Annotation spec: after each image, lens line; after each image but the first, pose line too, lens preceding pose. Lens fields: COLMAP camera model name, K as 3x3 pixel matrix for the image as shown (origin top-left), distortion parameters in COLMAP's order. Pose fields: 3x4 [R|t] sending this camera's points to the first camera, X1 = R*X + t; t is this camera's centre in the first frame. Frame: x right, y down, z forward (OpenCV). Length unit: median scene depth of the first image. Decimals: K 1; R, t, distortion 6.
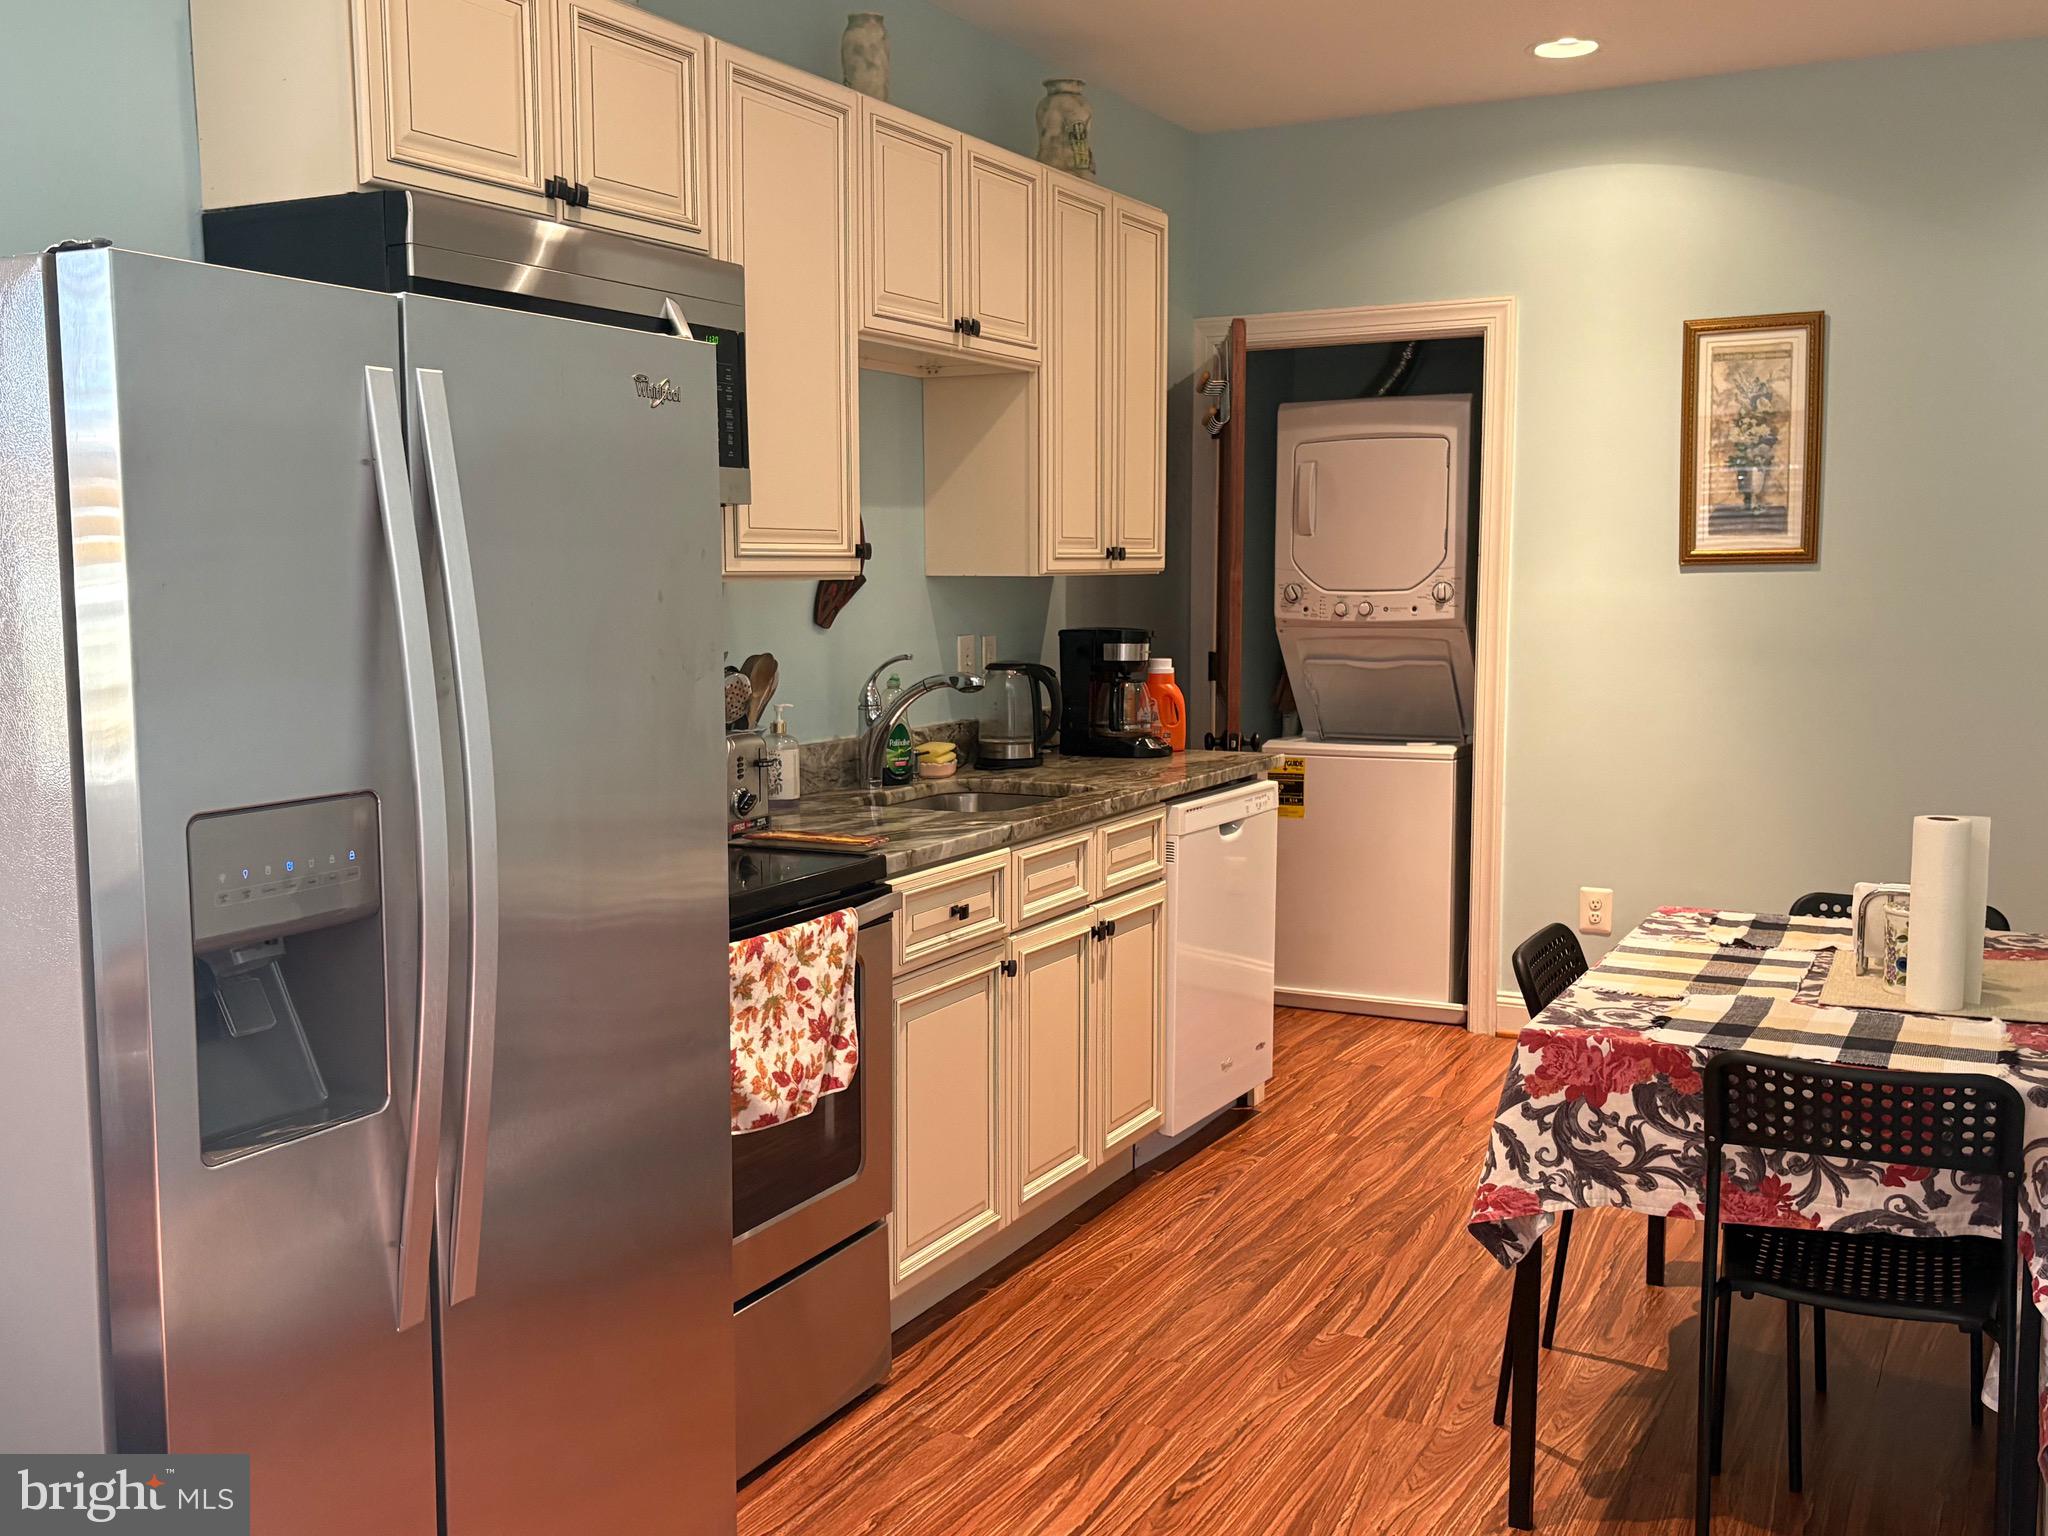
lens RADIAL K [[1943.3, 0, 1024.0], [0, 1943.3, 768.0], [0, 0, 1]] dist [0.017169, 0.004695]
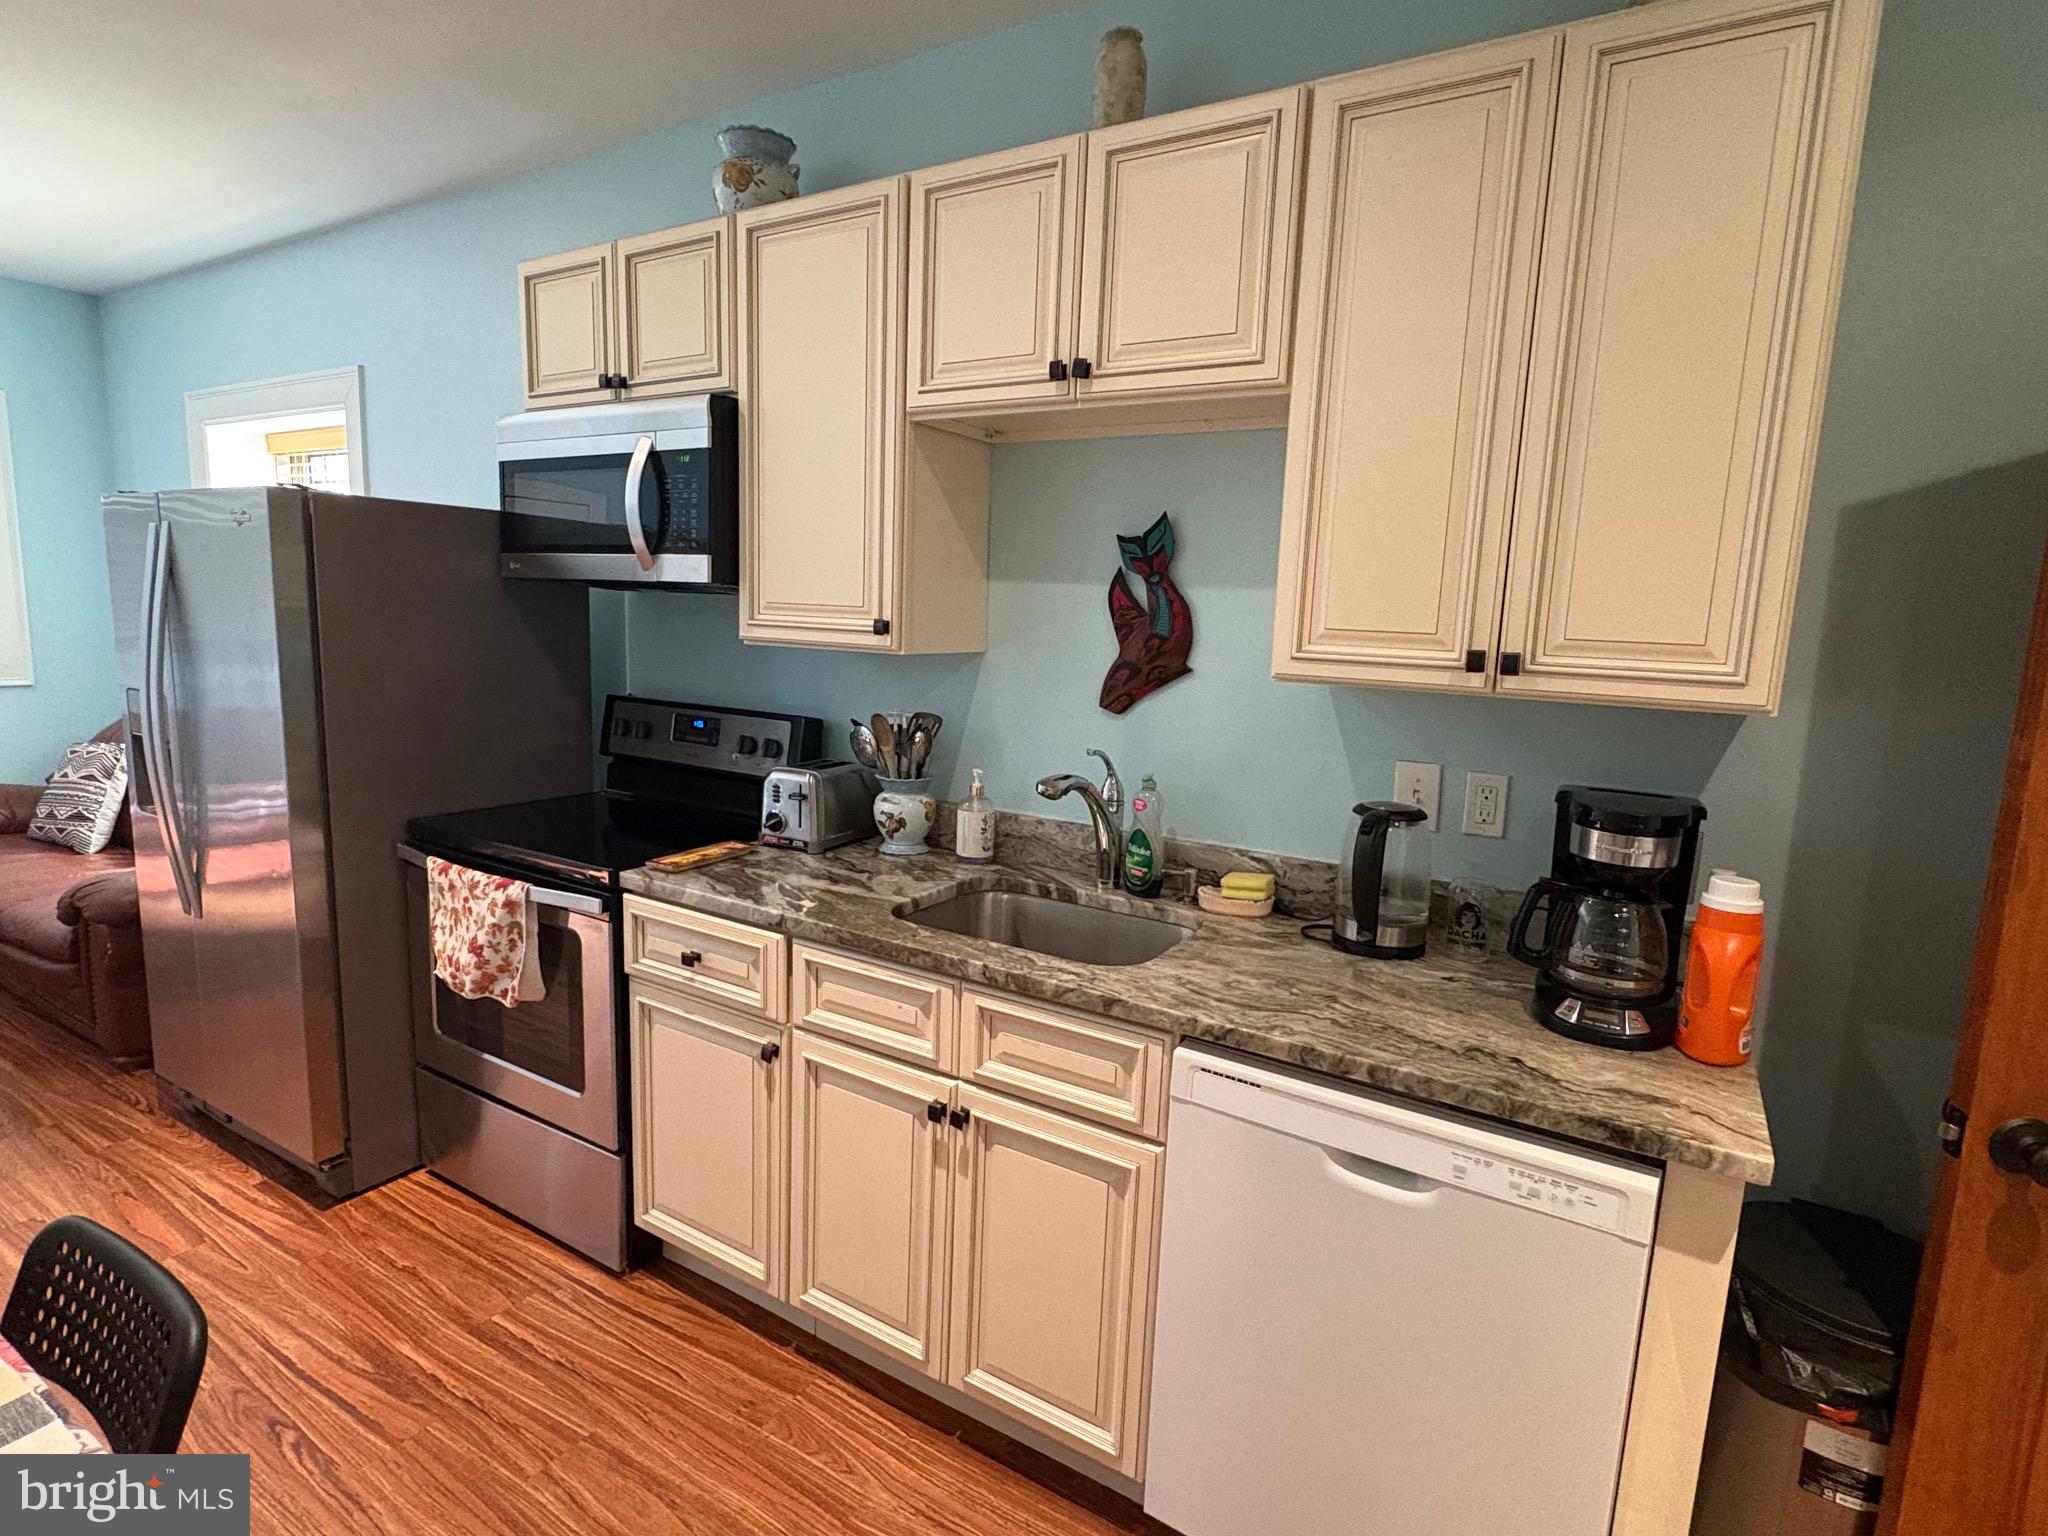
lens RADIAL K [[1048.5, 0, 1024.0], [0, 1048.5, 768.0], [0, 0, 1]] dist [0.001755, 0.000174]
pose [[-0.068357, 0.156830, -0.985257, 0.587648], [-0.144785, 0.975553, 0.165330, -0.175038], [0.987099, 0.153952, -0.043979, 1.366628]]
